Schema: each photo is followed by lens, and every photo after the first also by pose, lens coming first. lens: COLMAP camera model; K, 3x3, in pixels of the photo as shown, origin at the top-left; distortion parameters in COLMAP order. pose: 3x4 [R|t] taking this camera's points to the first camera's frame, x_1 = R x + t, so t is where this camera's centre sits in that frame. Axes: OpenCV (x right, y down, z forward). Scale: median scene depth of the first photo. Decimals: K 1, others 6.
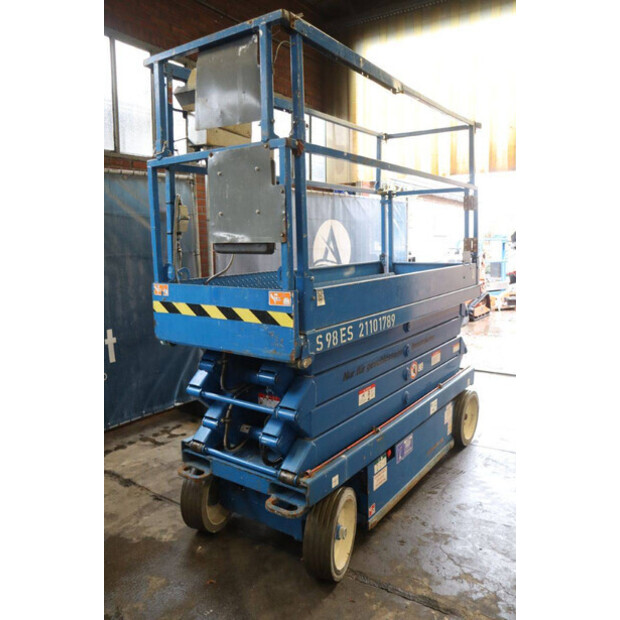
lens RADIAL K [[508.3, 0, 307.2], [0, 508.3, 307.9], [0, 0, 1]] dist [-0.129330, 0.097900]
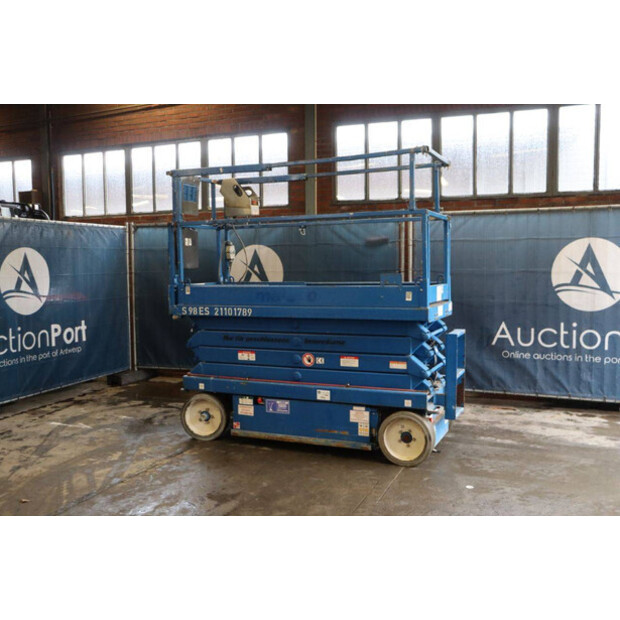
lens RADIAL K [[621.1, 0, 315.4], [0, 621.1, 305.6], [0, 0, 1]] dist [-0.067332, 0.000000]
pose [[0.211696, 0.077863, -0.974229, 2.381735], [-0.125774, 0.990703, 0.051849, -0.140867], [0.969209, 0.111557, 0.219521, 0.836620]]
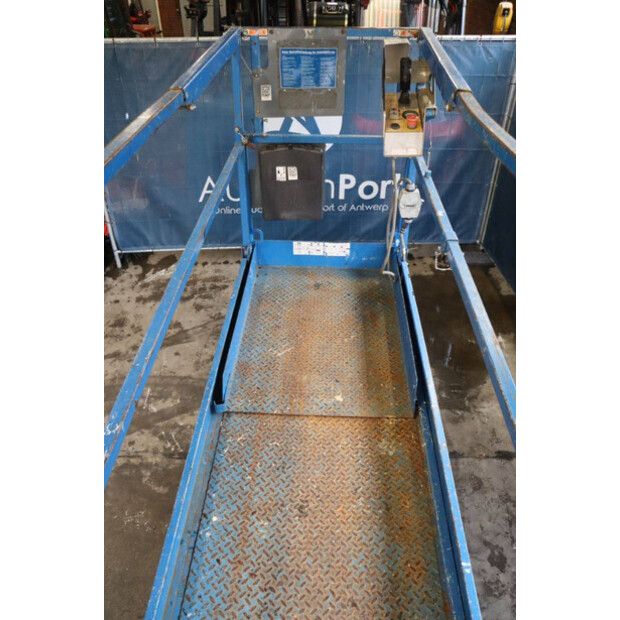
lens RADIAL K [[508.3, 0, 297.5], [0, 508.3, 313.9], [0, 0, 1]] dist [-0.129330, 0.097900]
pose [[-0.842898, 0.346637, -0.411540, 0.394010], [-0.053044, 0.707584, 0.704635, -0.708541], [0.535452, 0.615765, -0.578034, 1.621125]]
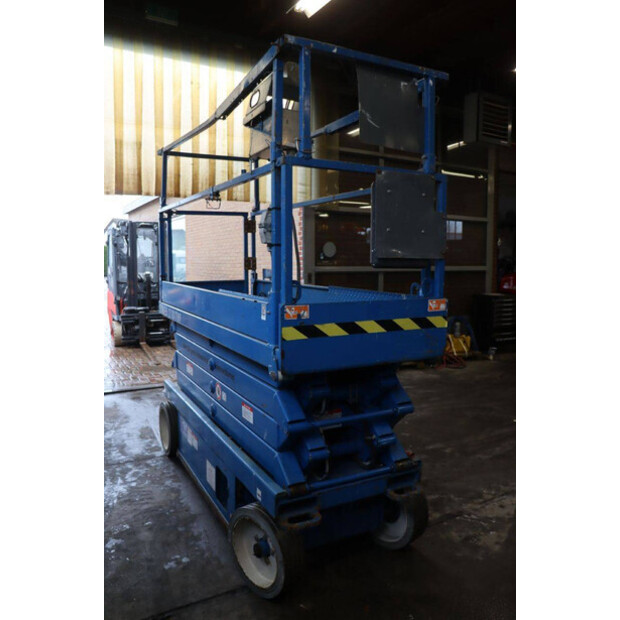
lens RADIAL K [[508.3, 0, 310.7], [0, 508.3, 307.9], [0, 0, 1]] dist [-0.129330, 0.097900]
pose [[0.439021, -0.072235, 0.895568, -1.041299], [0.112961, 0.993291, 0.024743, -0.062079], [-0.891348, 0.090301, 0.444235, 0.606715]]
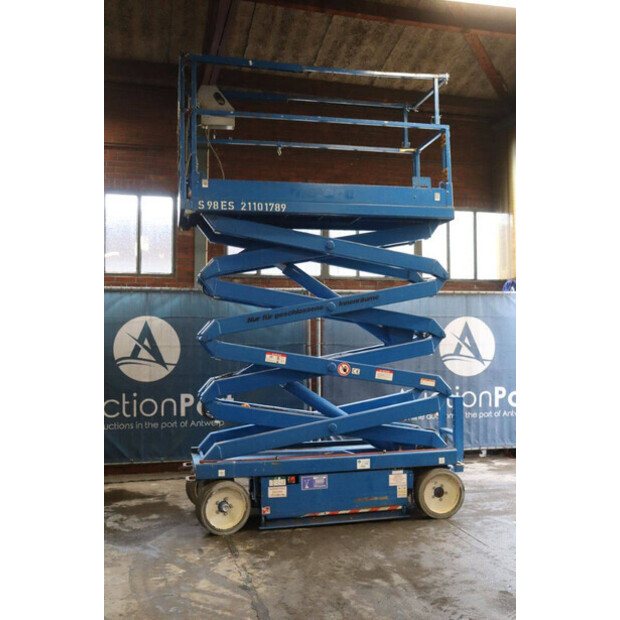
lens RADIAL K [[633.8, 0, 311.4], [0, 633.8, 312.9], [0, 0, 1]] dist [-0.052286, 0.000000]
pose [[0.751263, -0.019715, -0.659709, 1.676829], [-0.092313, 0.986589, -0.134608, 0.062802], [0.653516, 0.162026, 0.739368, -0.477710]]
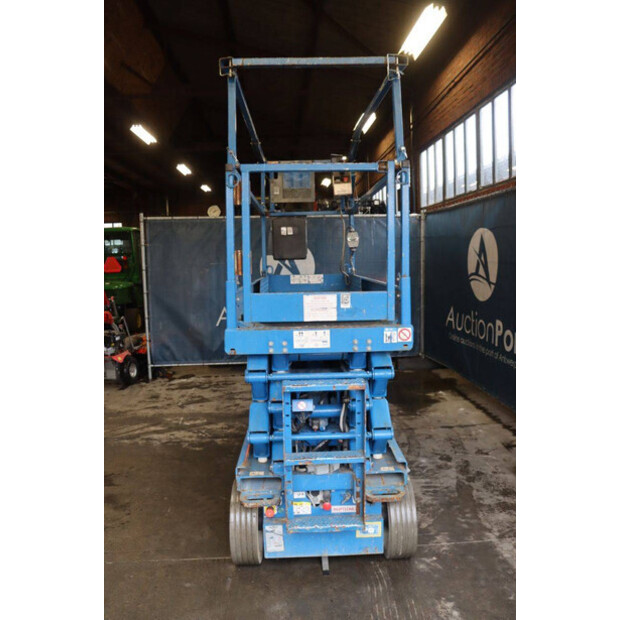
lens RADIAL K [[508.3, 0, 309.0], [0, 508.3, 315.7], [0, 0, 1]] dist [-0.129330, 0.097900]
pose [[-0.797139, 0.099526, -0.595537, 0.998328], [-0.051117, 0.971657, 0.230804, -0.333272], [0.601629, 0.214425, -0.769457, 2.437045]]
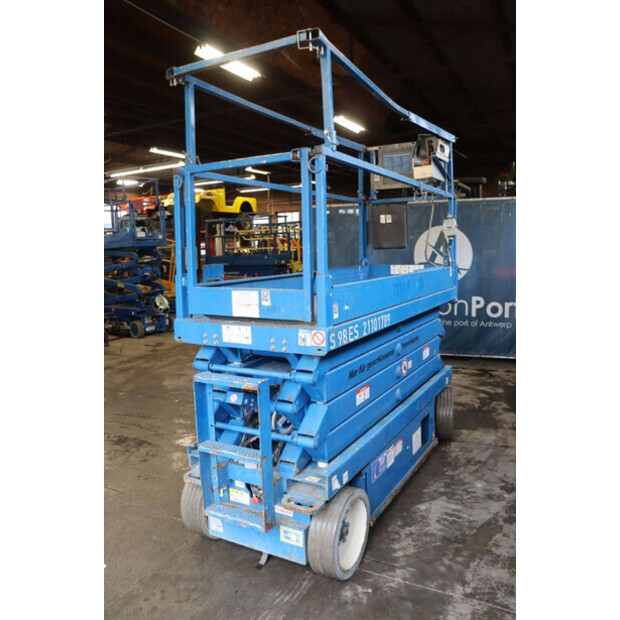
lens RADIAL K [[508.3, 0, 310.1], [0, 508.3, 314.8], [0, 0, 1]] dist [-0.129330, 0.097900]
pose [[-0.992443, 0.055513, -0.109431, 0.388629], [0.024043, 0.962499, 0.270217, -0.363674], [0.120327, 0.265544, -0.956560, 2.647046]]
